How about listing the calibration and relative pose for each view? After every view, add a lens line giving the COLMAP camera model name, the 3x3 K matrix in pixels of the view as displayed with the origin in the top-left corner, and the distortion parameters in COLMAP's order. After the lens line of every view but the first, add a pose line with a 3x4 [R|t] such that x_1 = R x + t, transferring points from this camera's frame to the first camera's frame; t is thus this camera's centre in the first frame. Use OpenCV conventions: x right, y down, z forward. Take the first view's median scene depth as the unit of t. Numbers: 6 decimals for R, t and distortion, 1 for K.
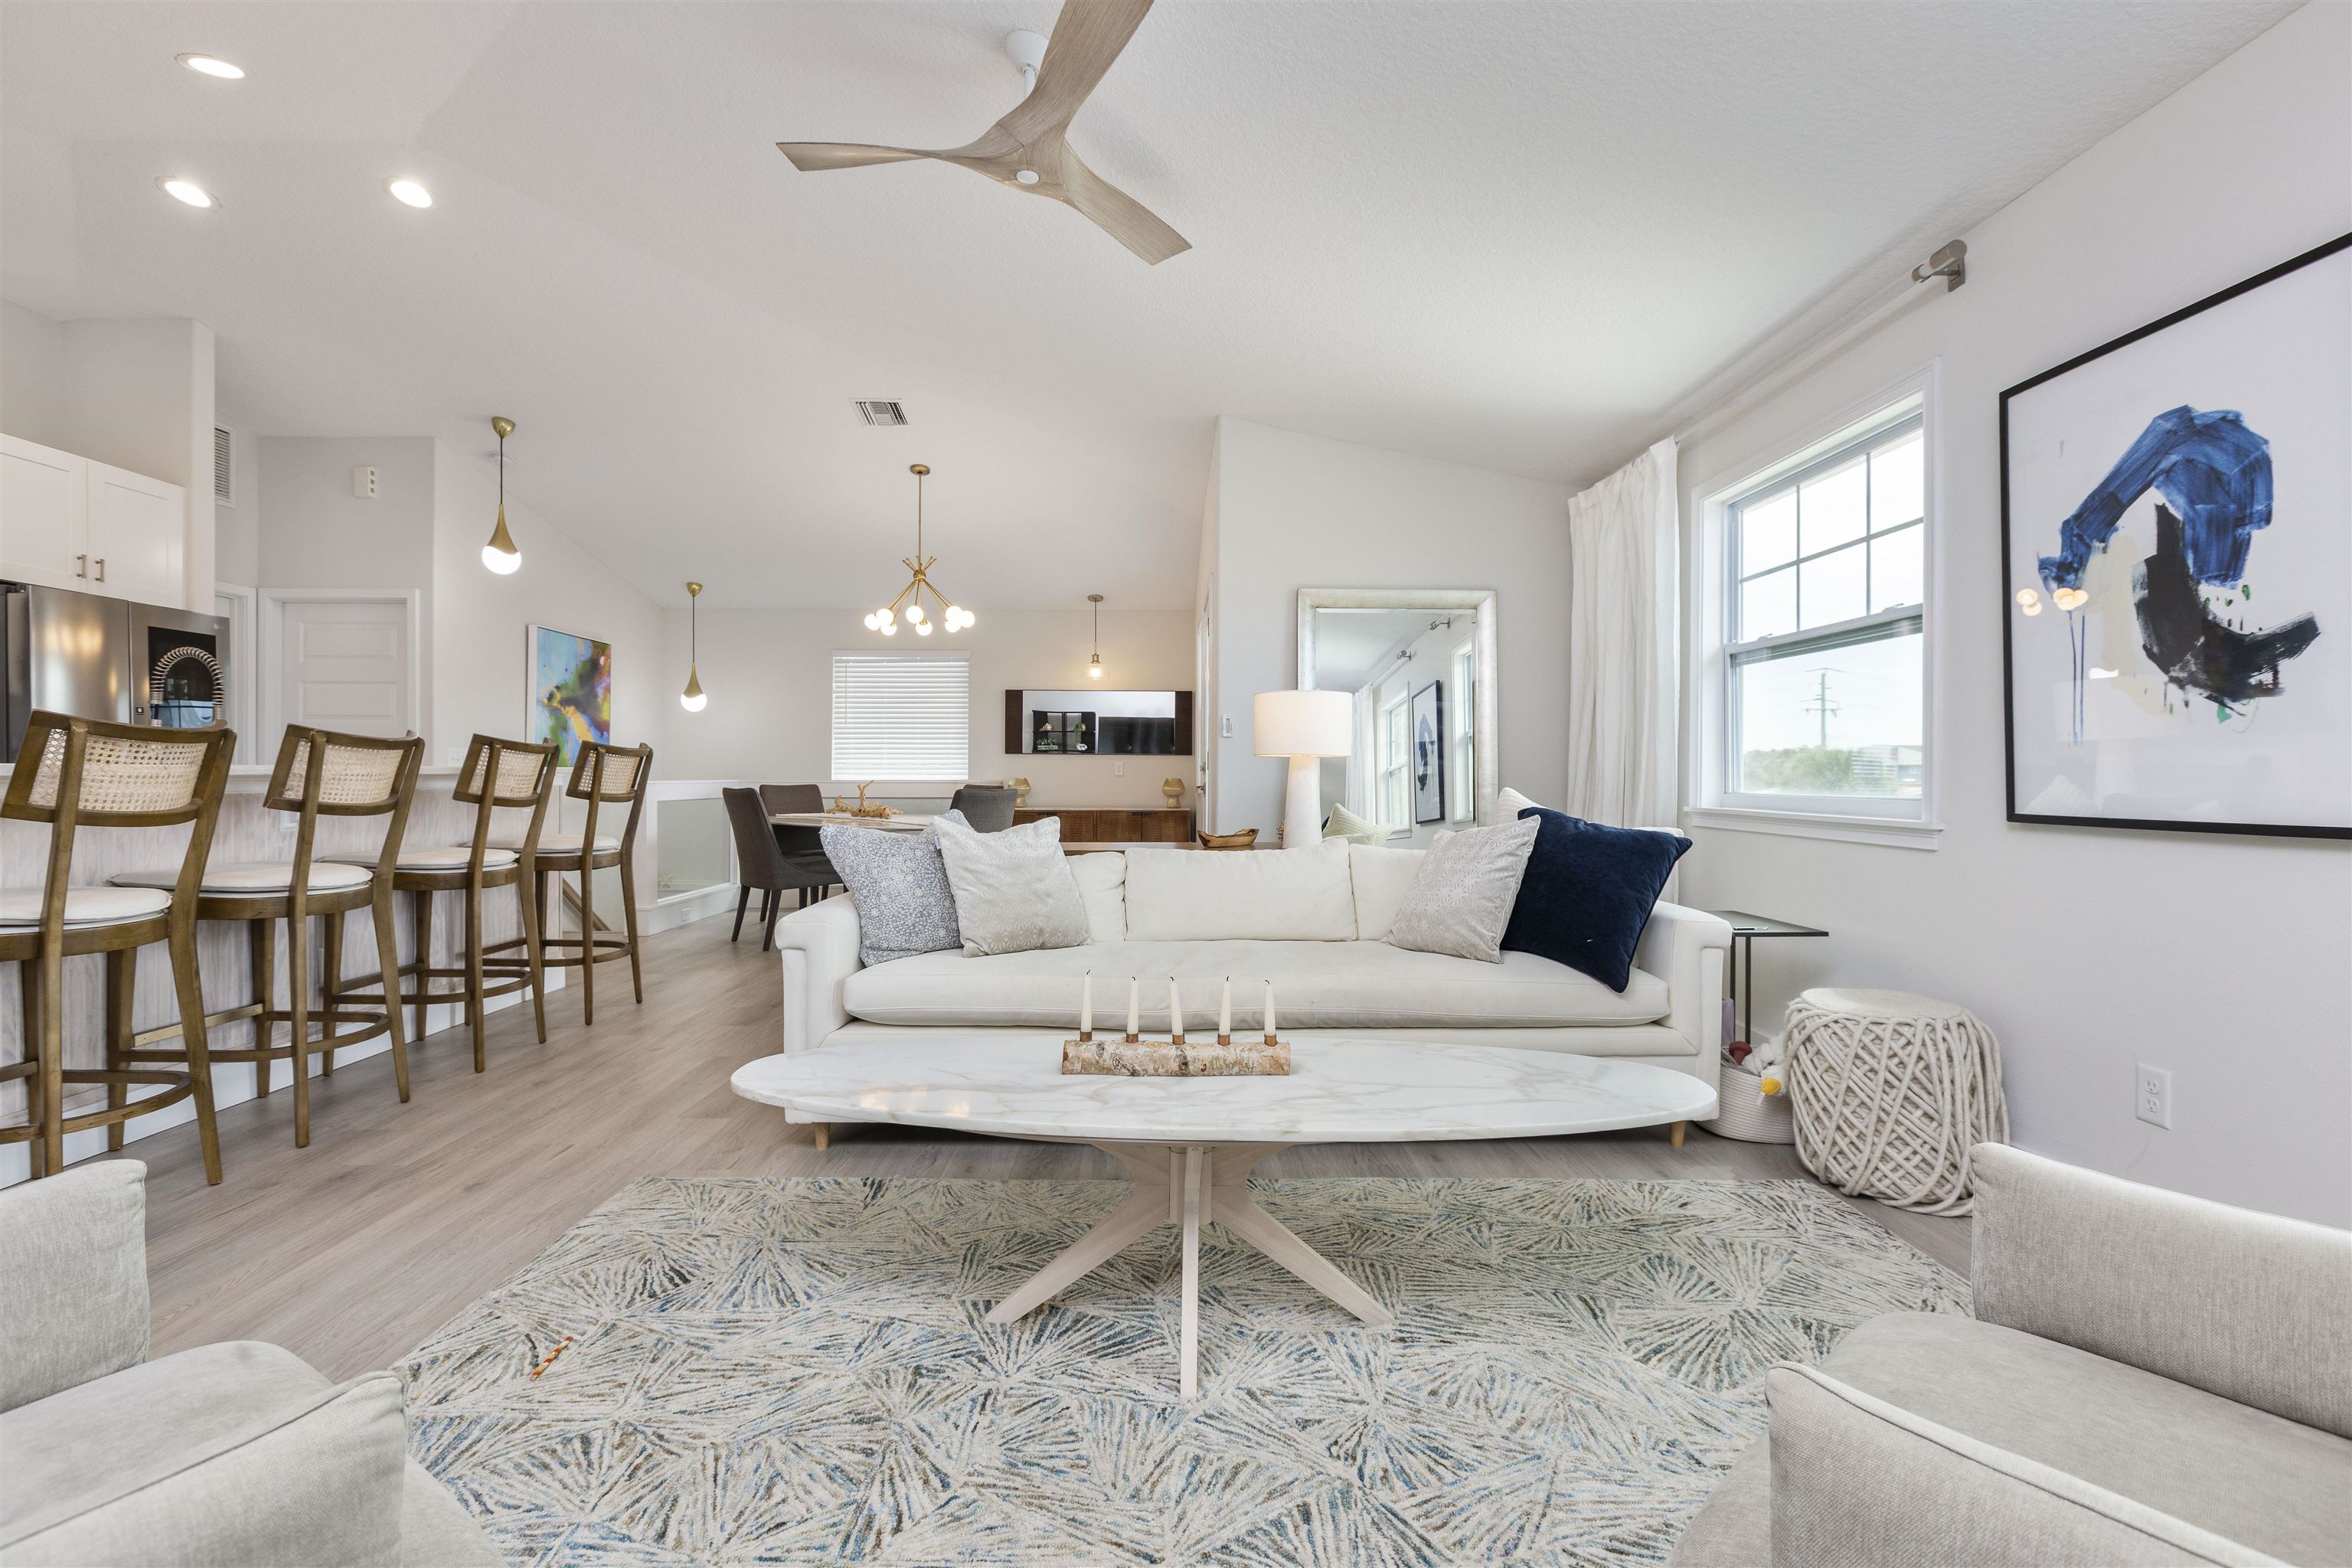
lens RADIAL K [[1044.8, 0, 1170.8], [0, 1044.8, 777.3], [0, 0, 1]] dist [0.000883, -0.000496]
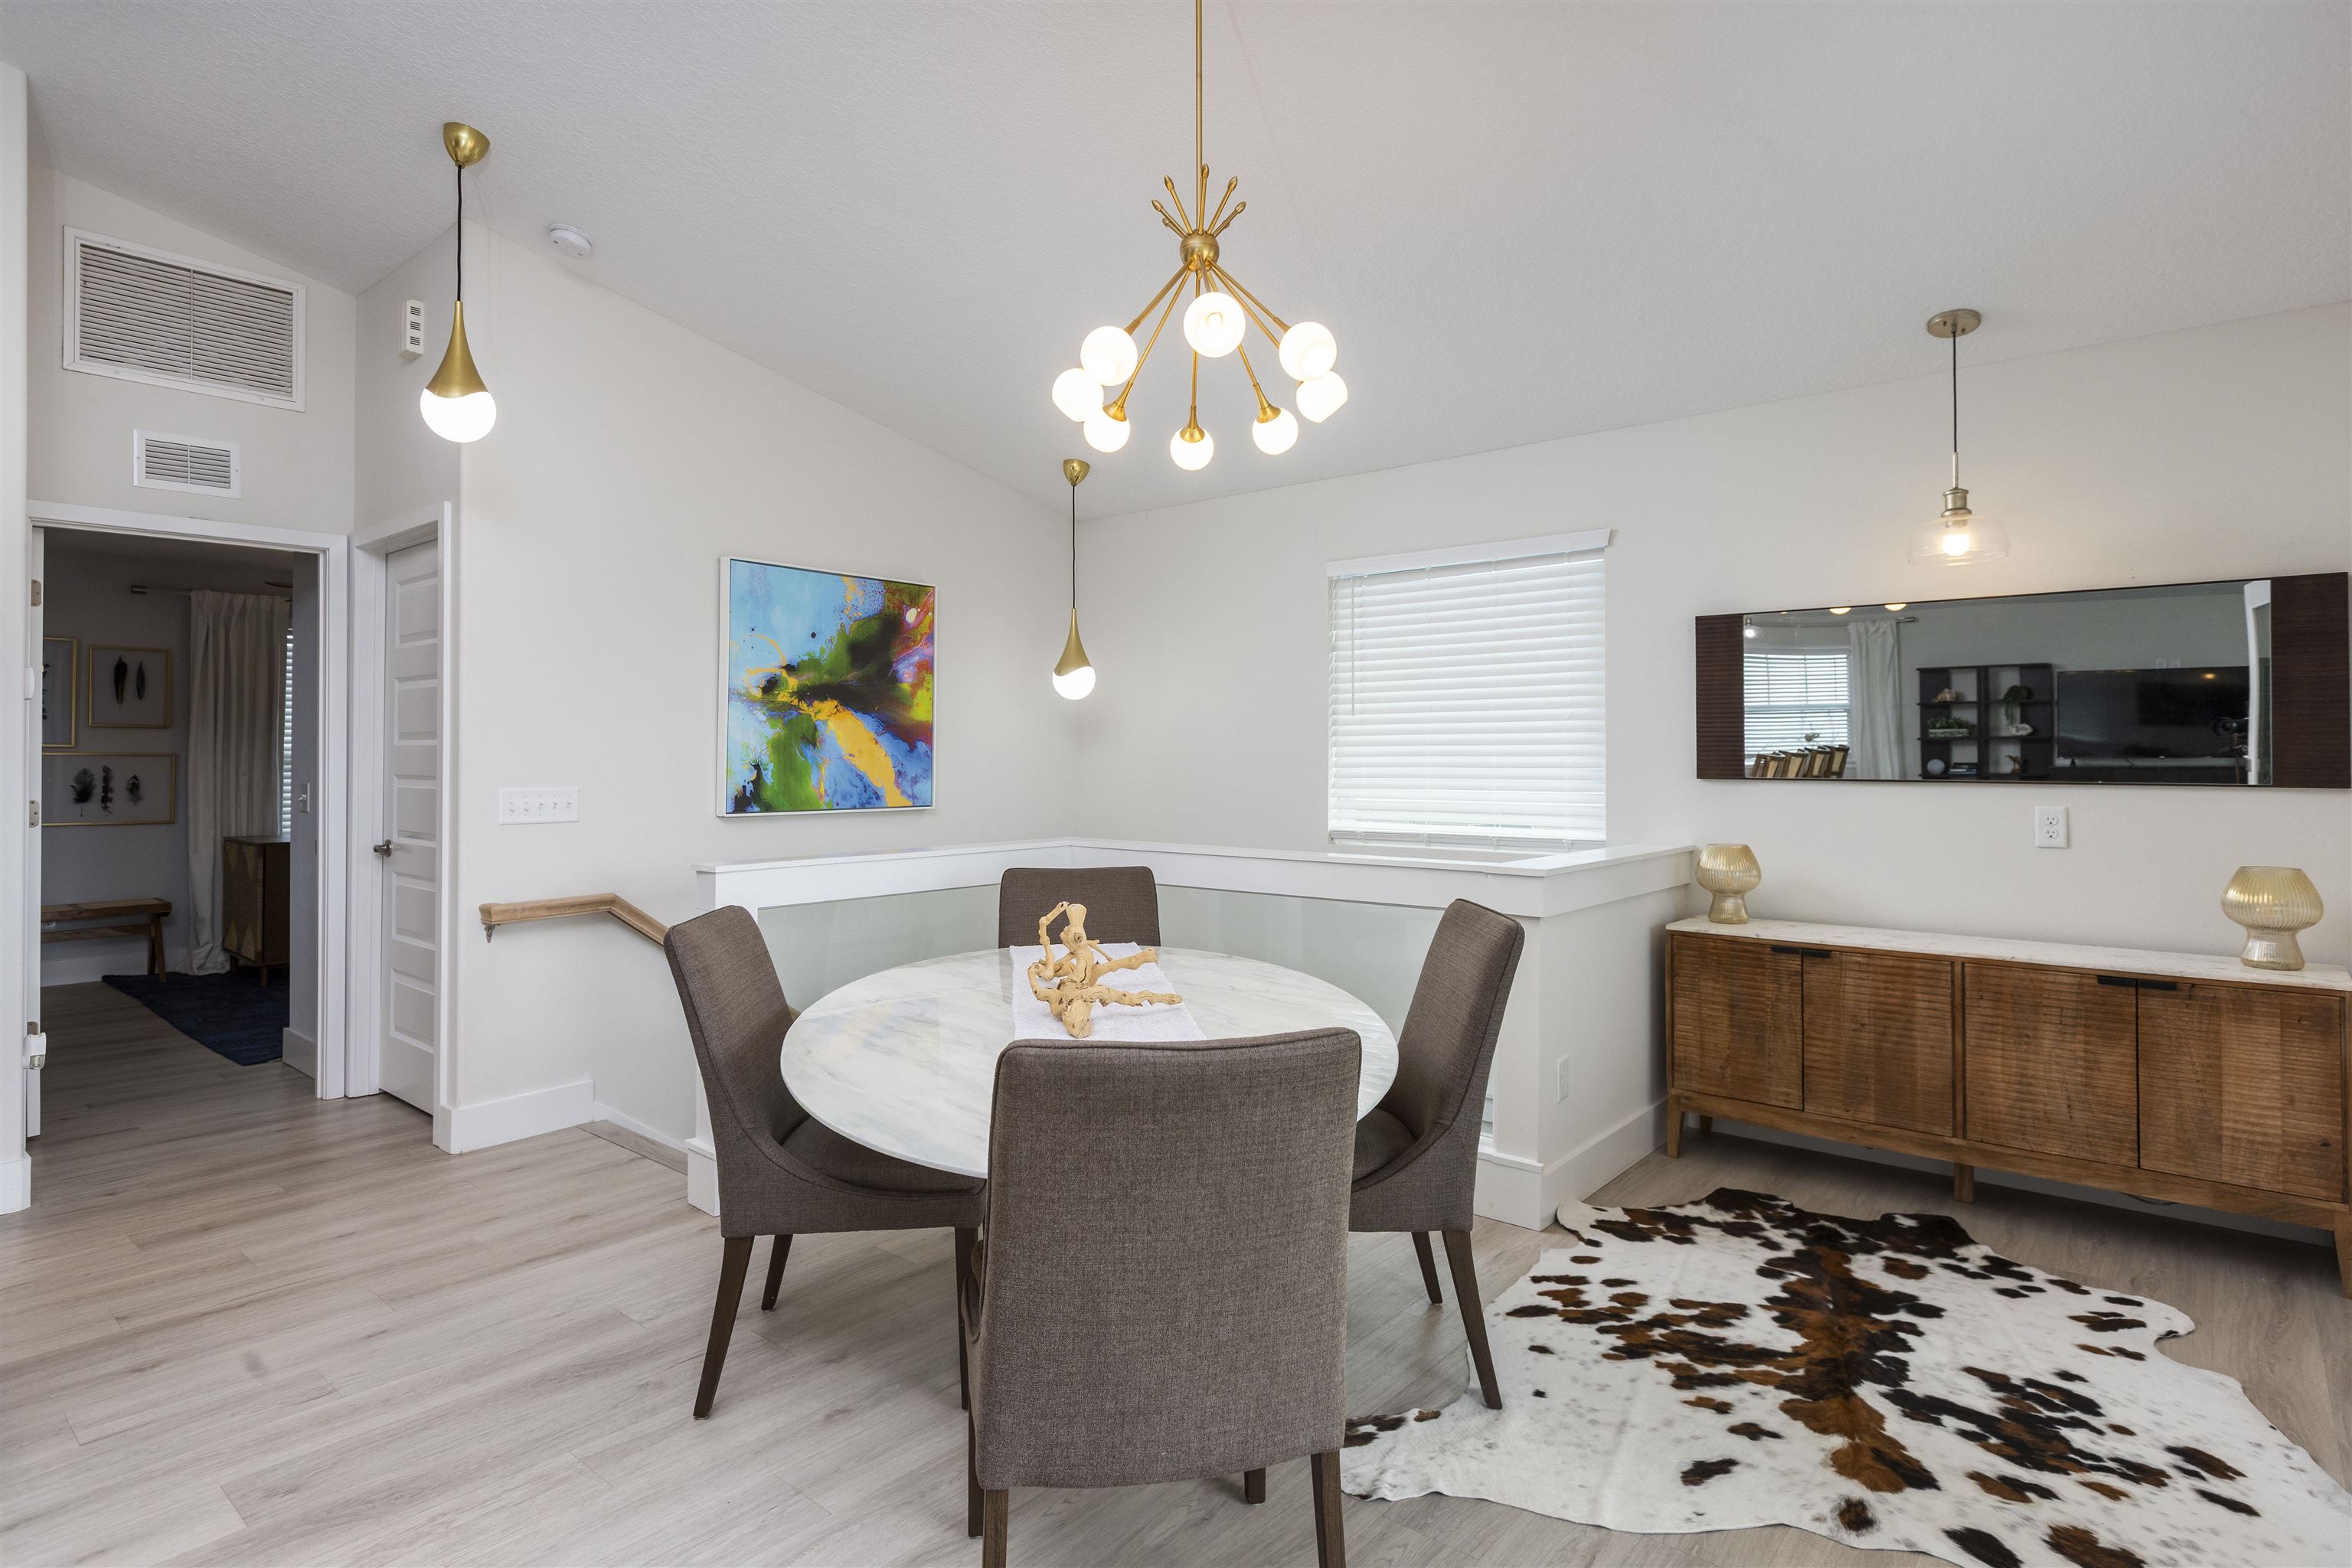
lens RADIAL K [[1227.0, 0, 1182.7], [0, 1227.0, 740.9], [0, 0, 1]] dist [-0.003710, -0.000655]
pose [[0.760984, -0.011276, -0.648672, -0.019569], [0.001177, 0.999871, -0.016000, -0.087443], [0.648769, 0.011412, 0.760900, 1.531937]]
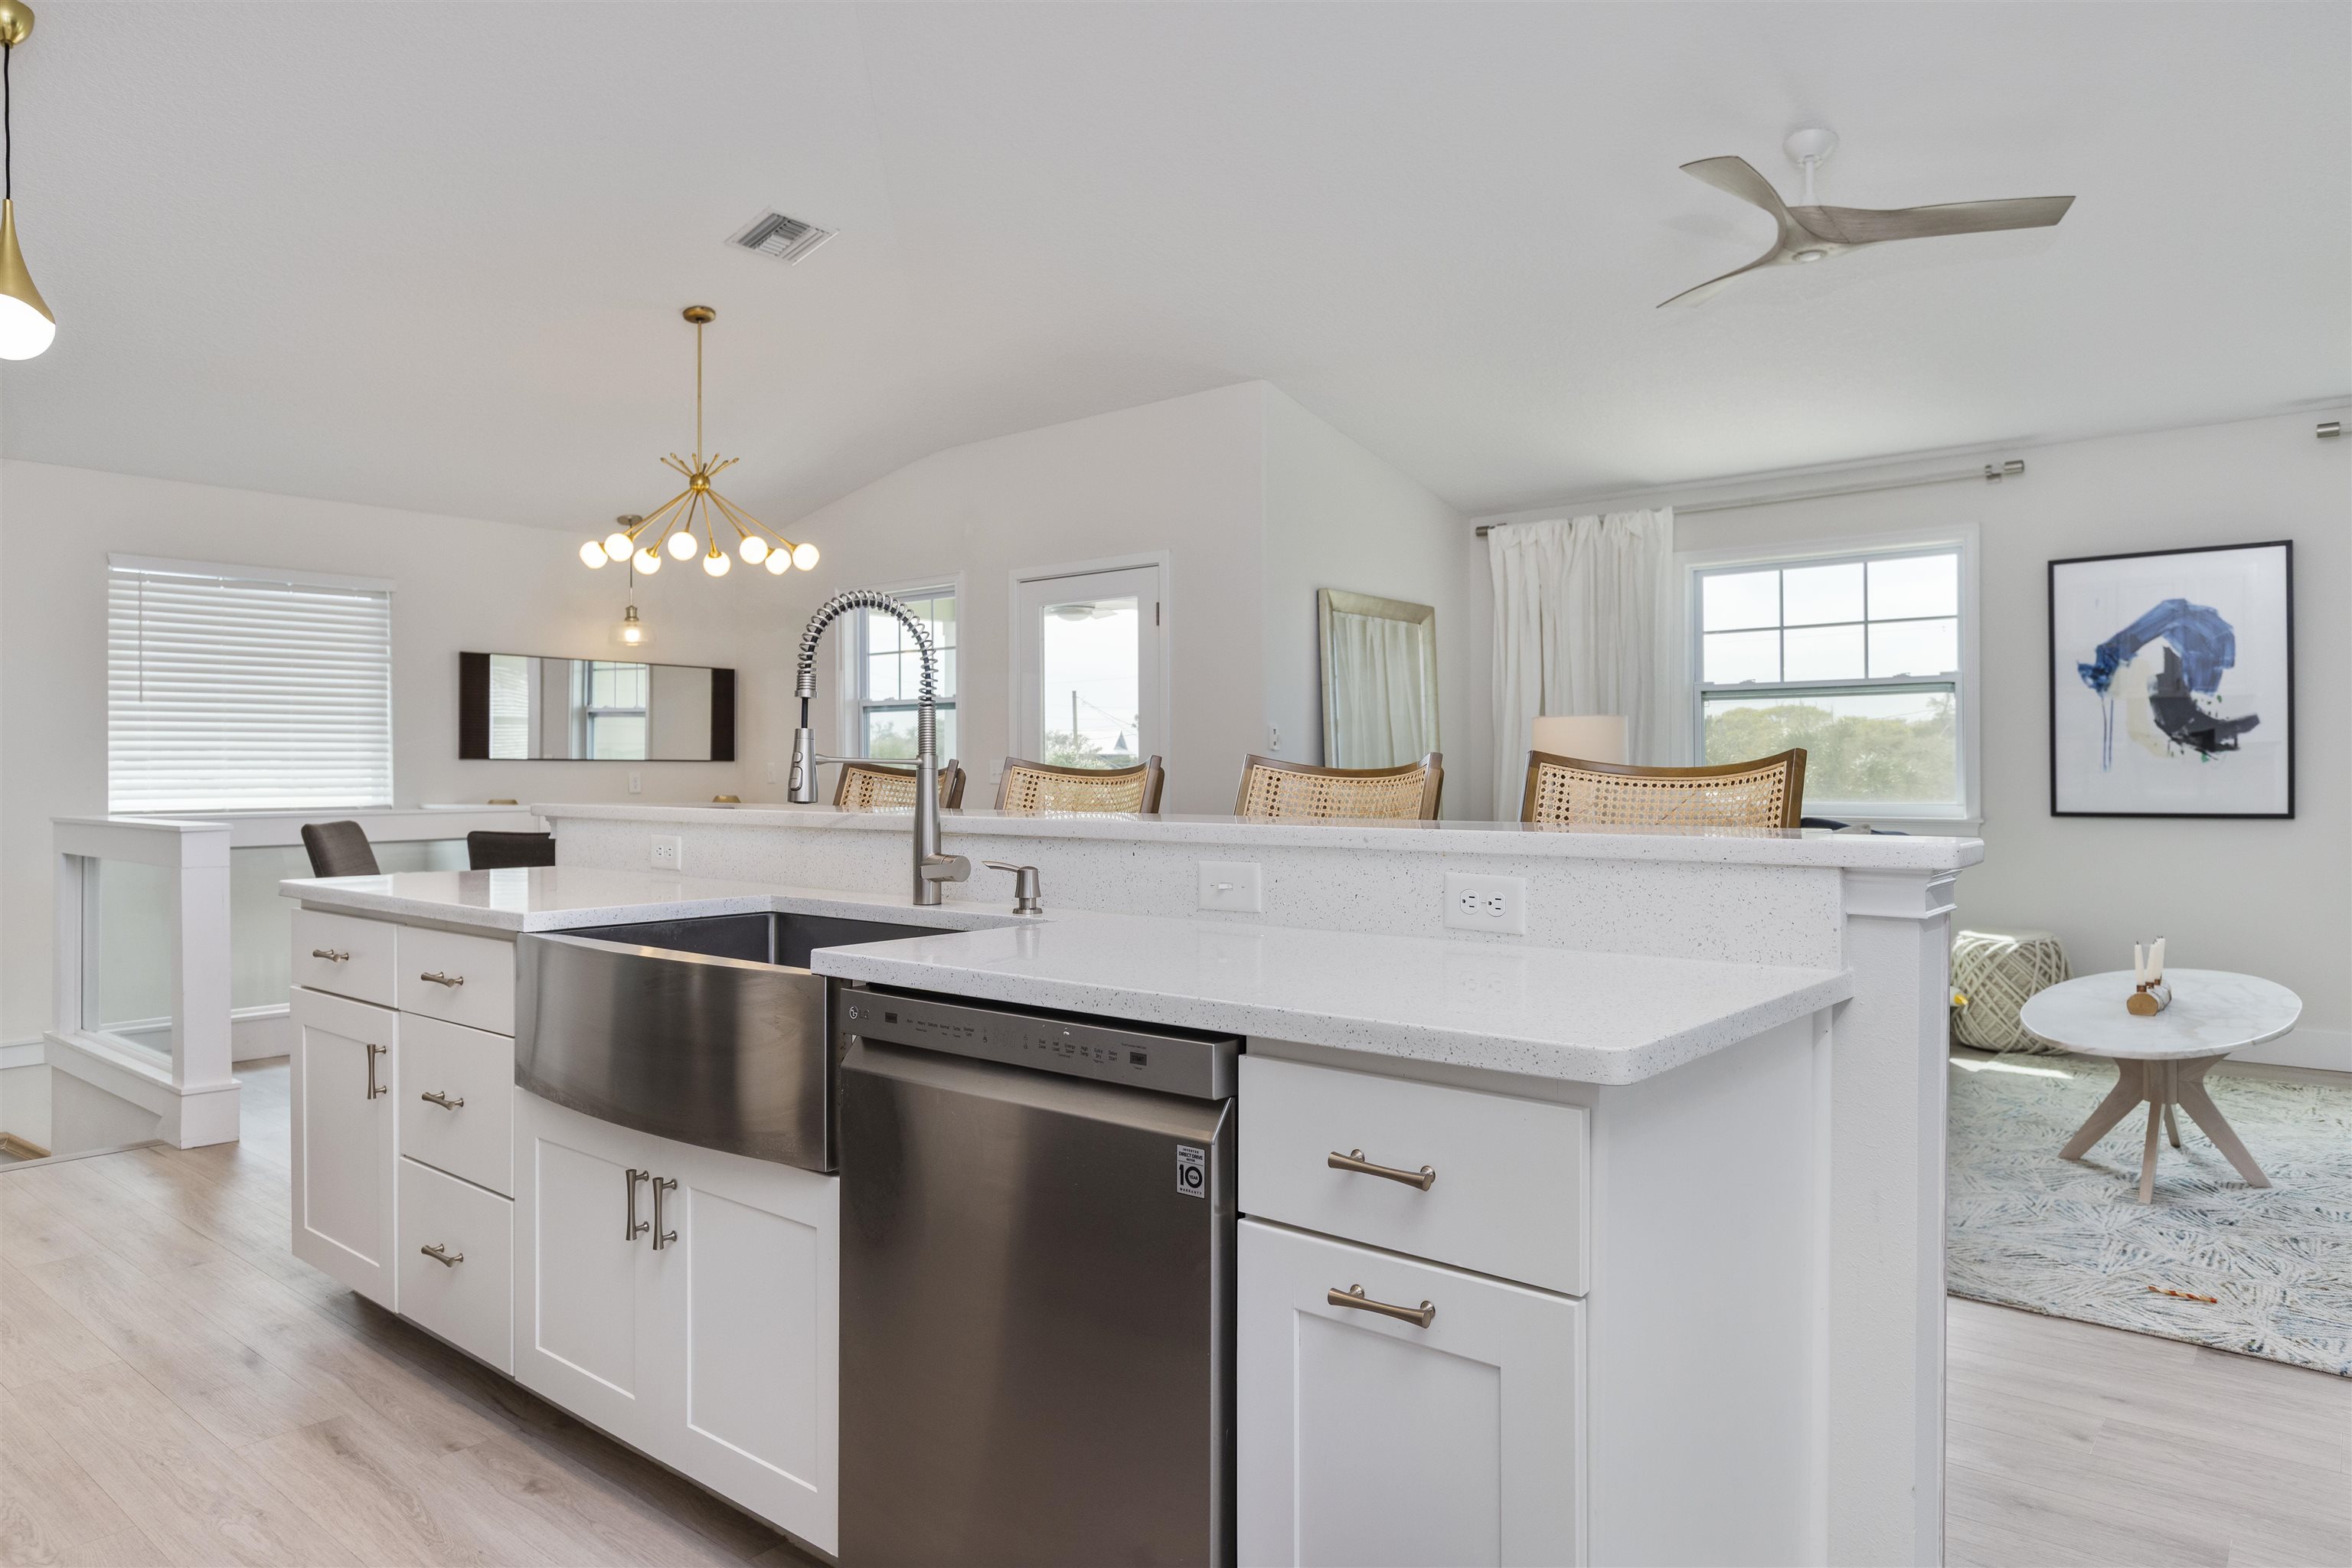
lens RADIAL K [[1453.2, 0, 1166.6], [0, 1453.2, 771.4], [0, 0, 1]] dist [0.001390, -0.002857]
pose [[0.645230, -0.006994, 0.763956, -1.550211], [0.009807, 0.999952, 0.000872, -0.037635], [-0.763925, 0.006929, 0.645267, 0.473930]]
